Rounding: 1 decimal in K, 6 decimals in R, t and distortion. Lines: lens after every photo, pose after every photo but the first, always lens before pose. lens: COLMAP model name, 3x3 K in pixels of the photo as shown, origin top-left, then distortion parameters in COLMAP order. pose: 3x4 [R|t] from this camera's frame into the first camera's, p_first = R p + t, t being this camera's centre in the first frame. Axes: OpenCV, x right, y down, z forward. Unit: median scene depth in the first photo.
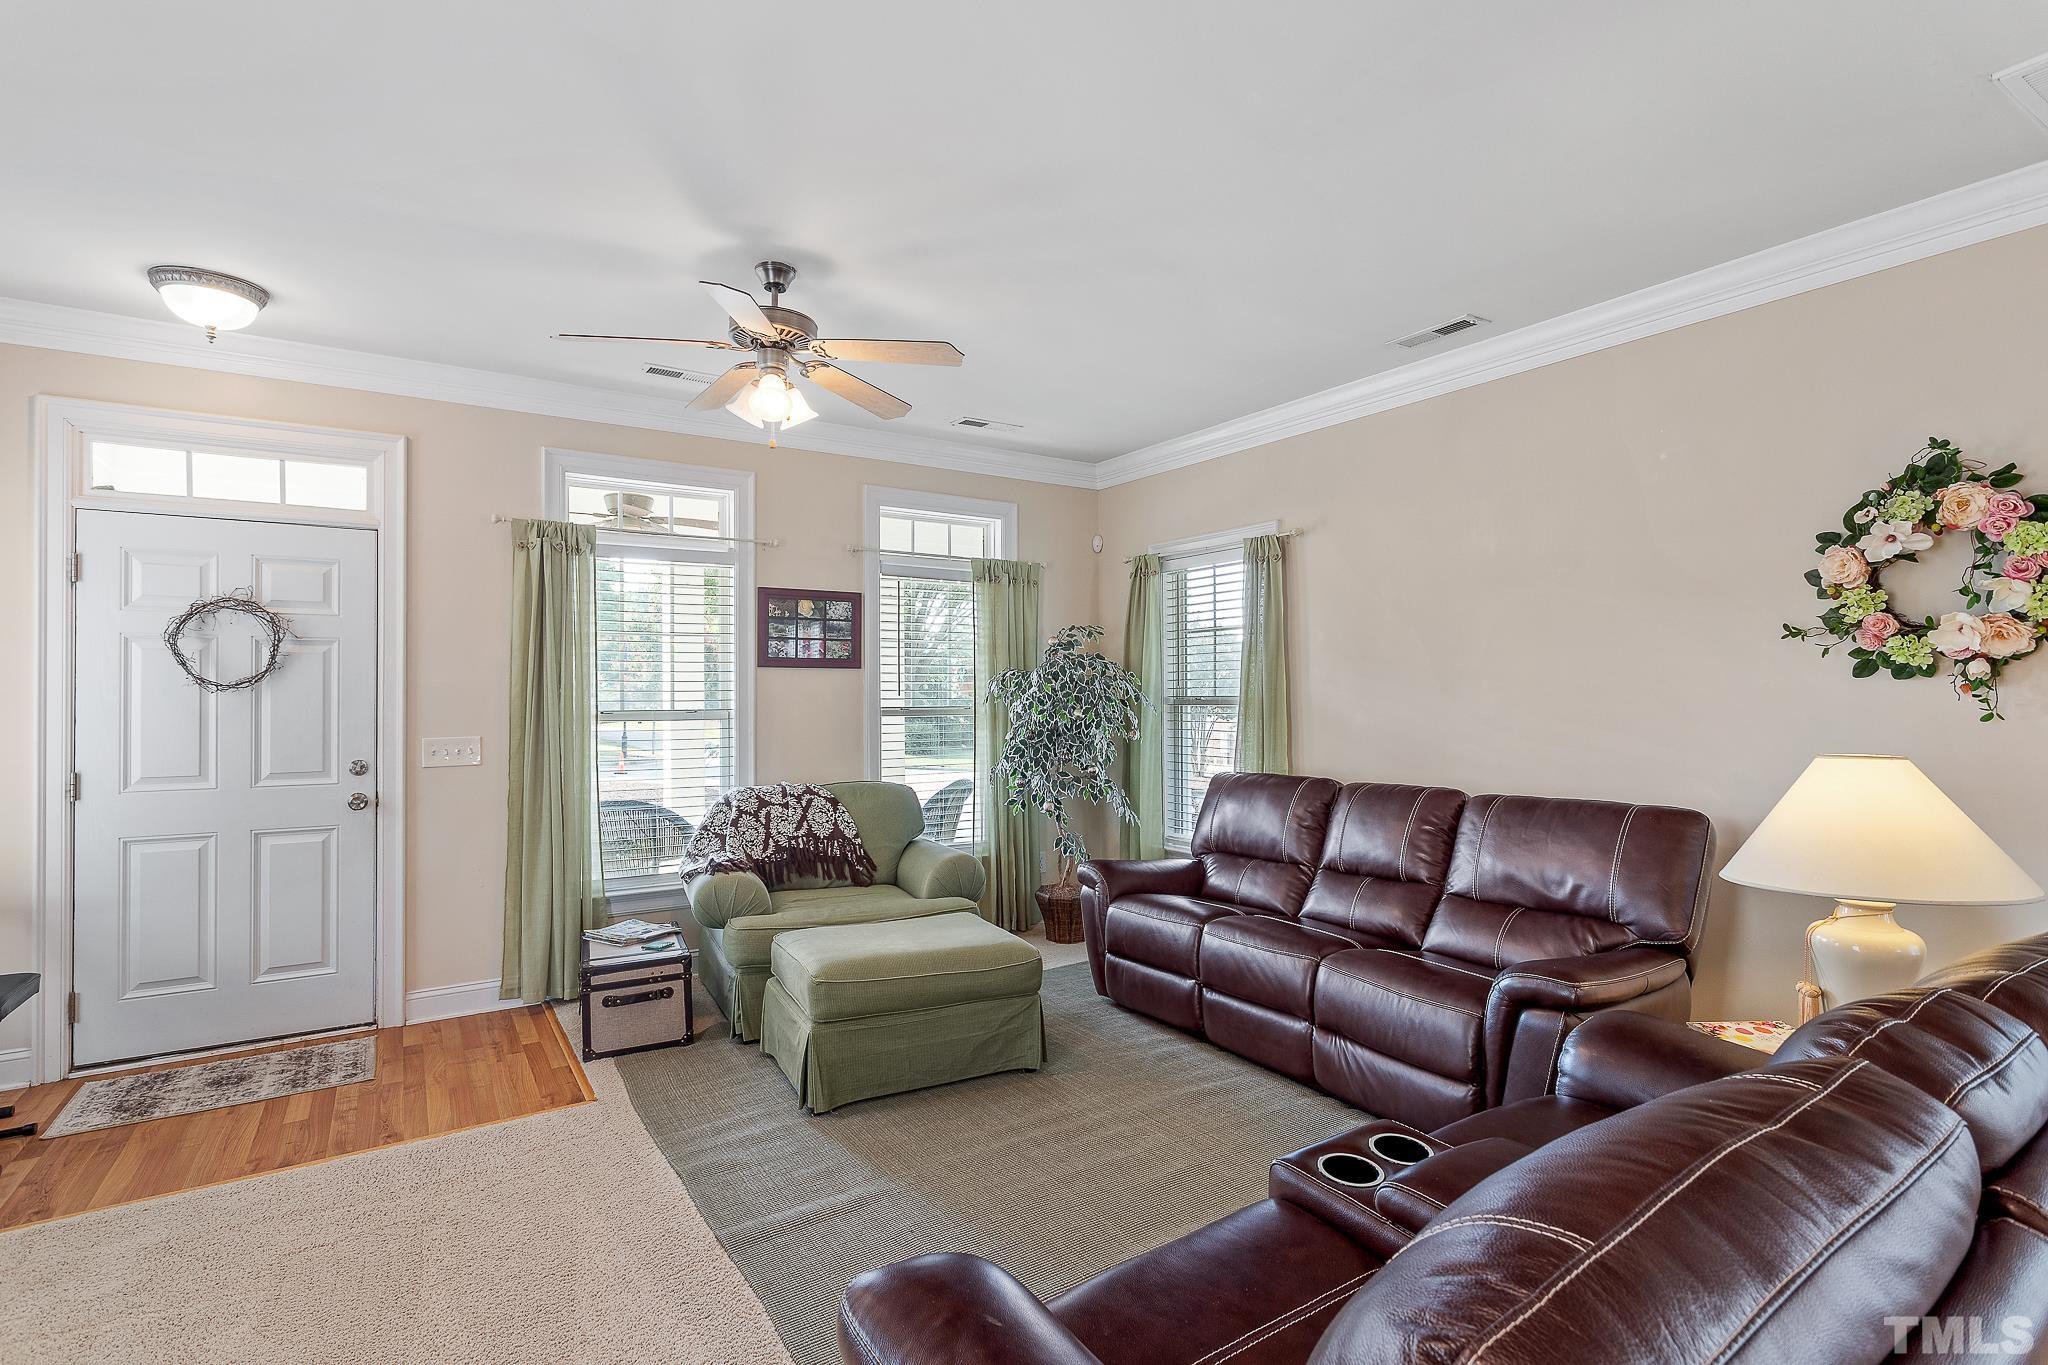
lens RADIAL K [[988.2, 0, 1015.8], [0, 988.2, 693.2], [0, 0, 1]] dist [-0.001676, 0.000451]
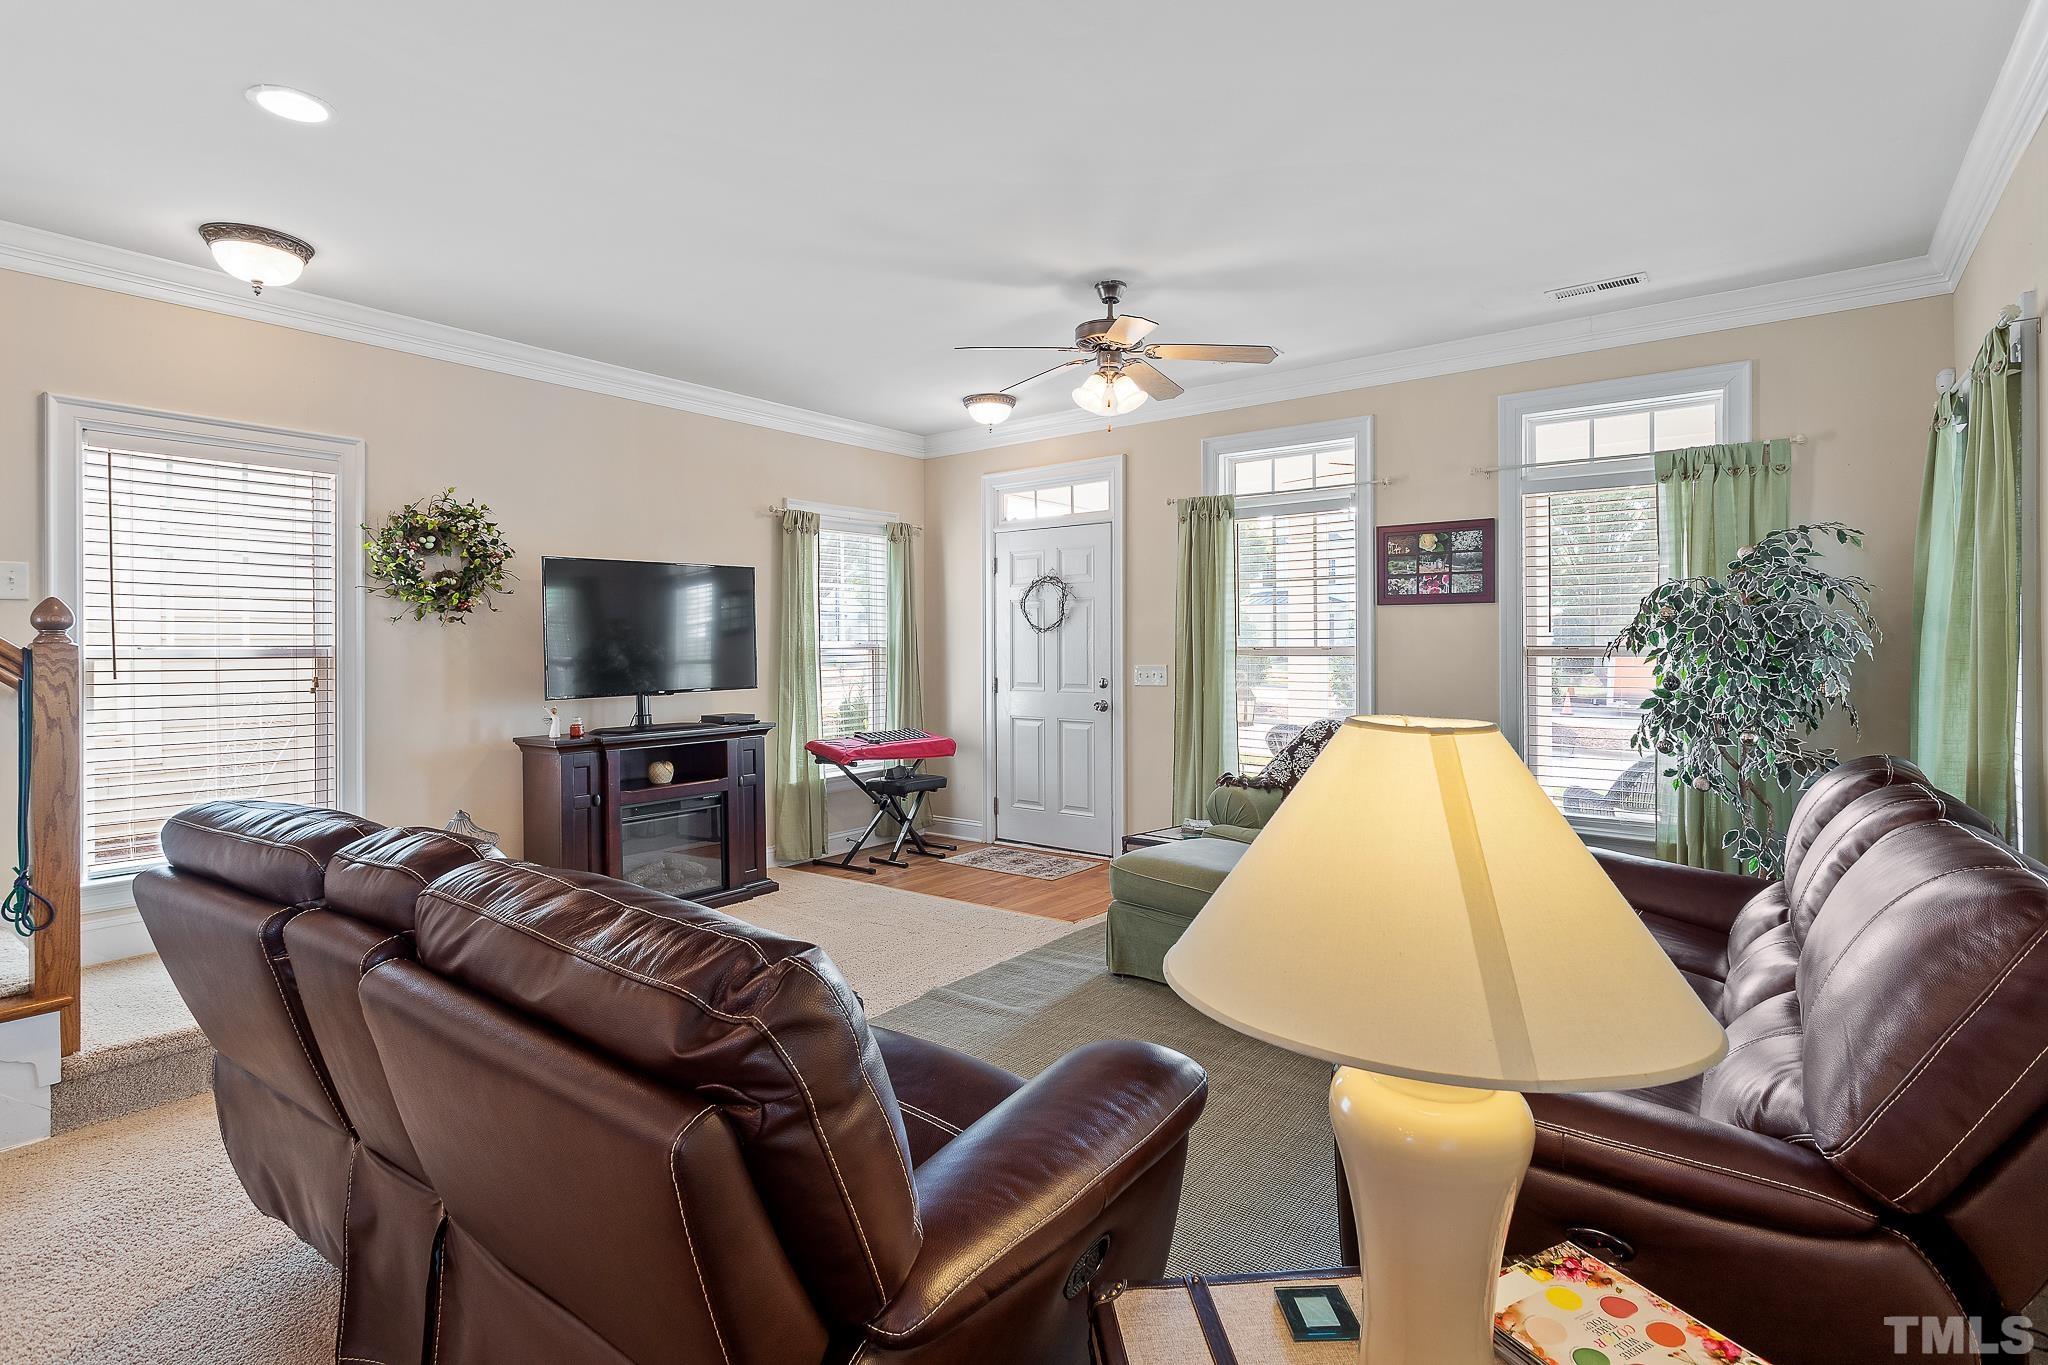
lens RADIAL K [[988.2, 0, 990.1], [0, 988.2, 646.0], [0, 0, 1]] dist [-0.001676, 0.000451]
pose [[0.321786, 0.002563, -0.946809, 0.618681], [-0.000894, 0.999997, 0.002403, 0.014159], [0.946812, 0.000073, 0.321787, 0.320428]]
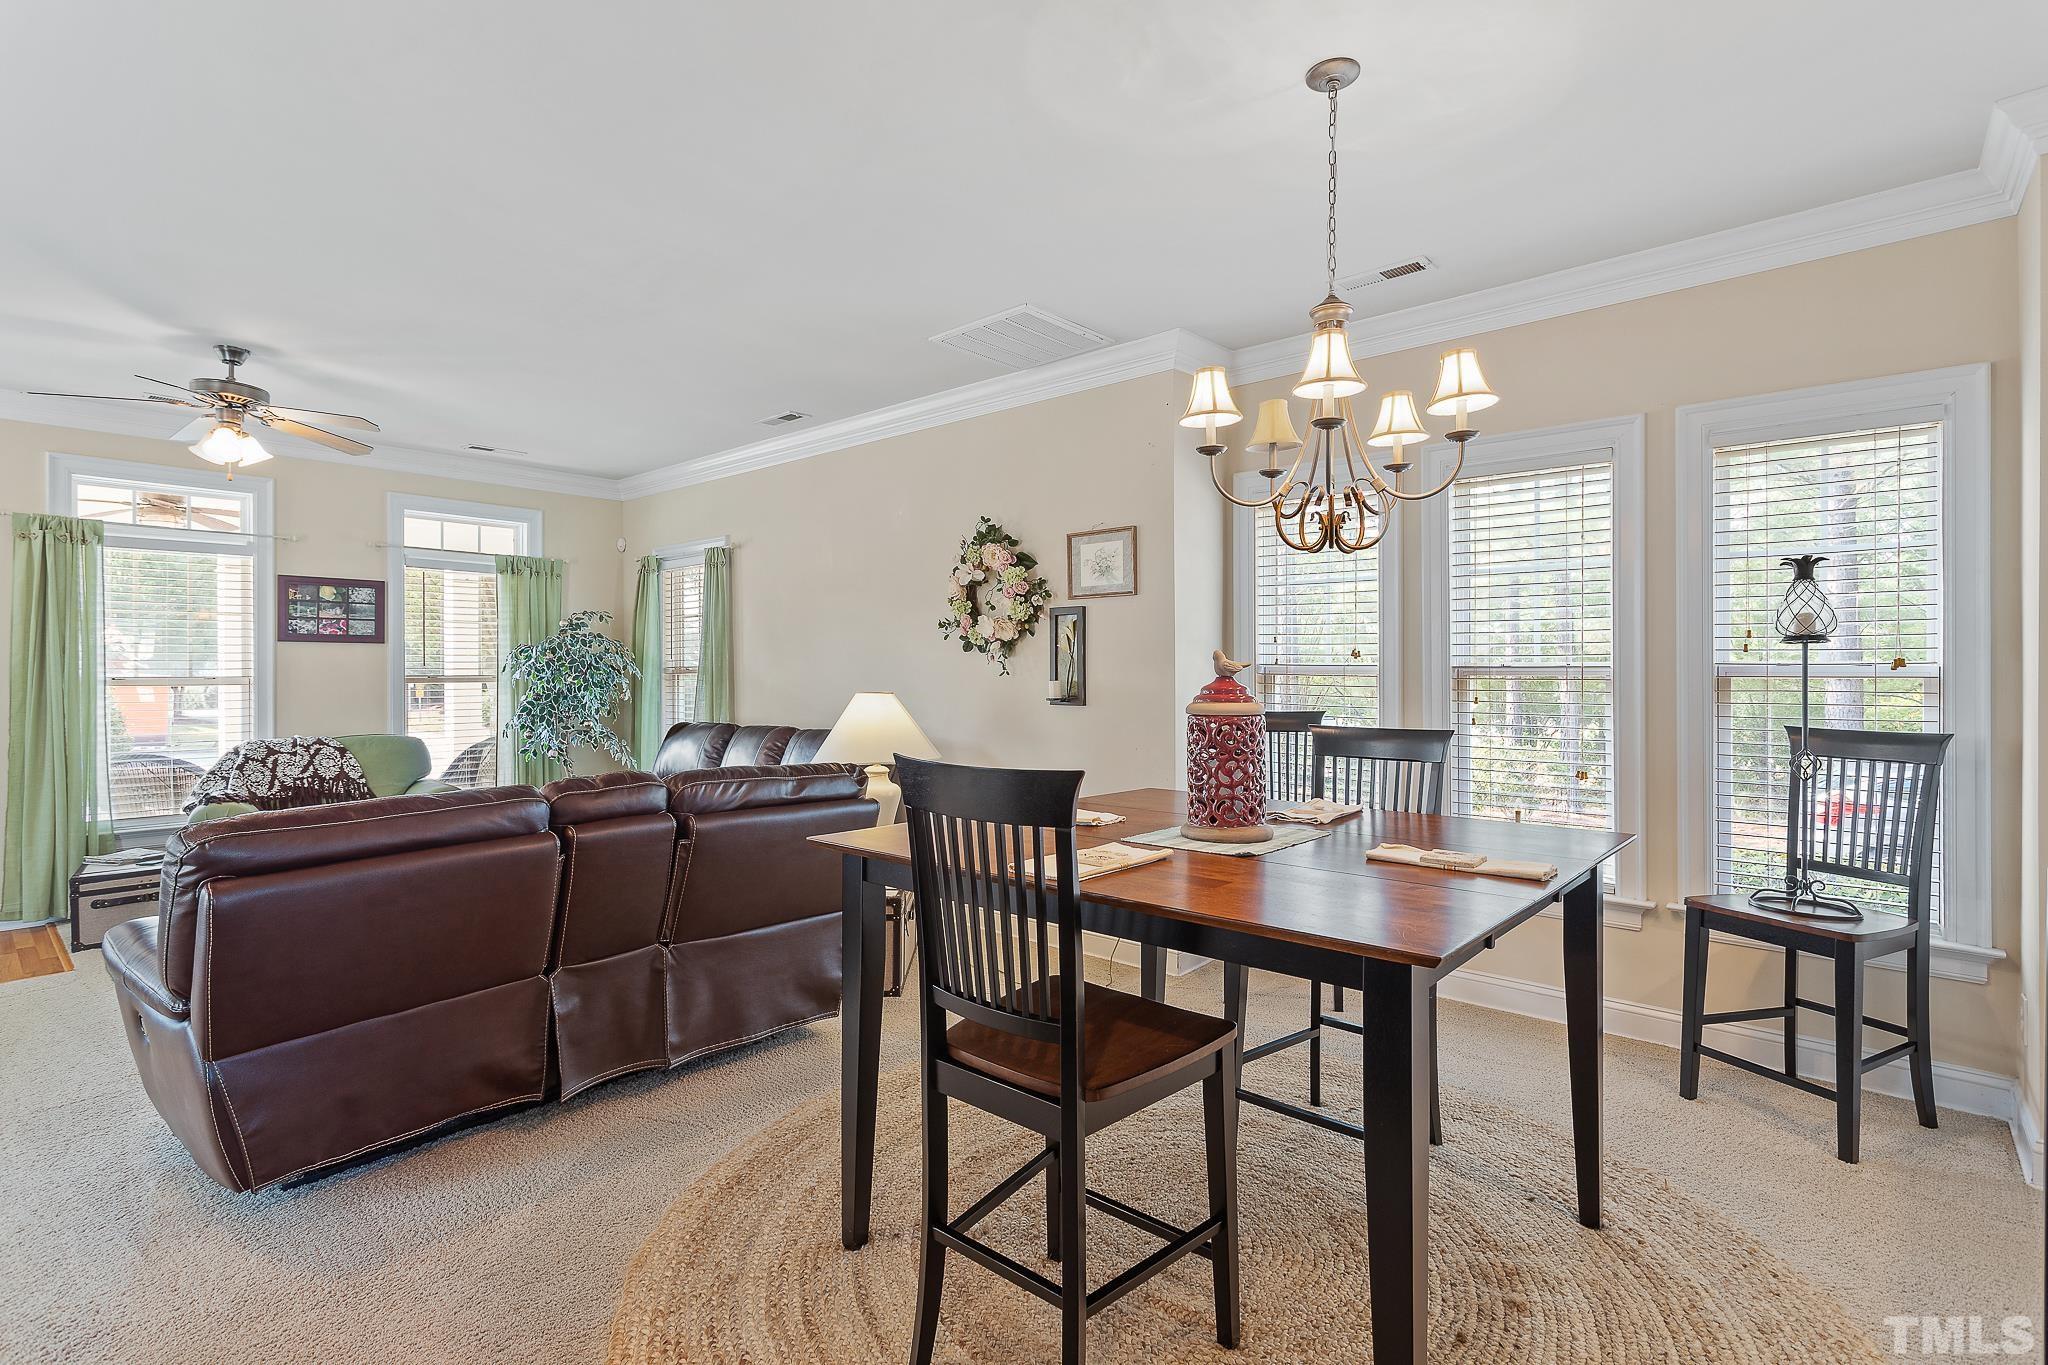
lens RADIAL K [[988.2, 0, 1039.3], [0, 988.2, 674.4], [0, 0, 1]] dist [-0.001676, 0.000451]
pose [[0.960963, 0.000096, 0.276676, 0.319232], [-0.000032, 1.000000, -0.000236, 0.015205], [-0.276676, 0.000218, 0.960963, -0.440099]]
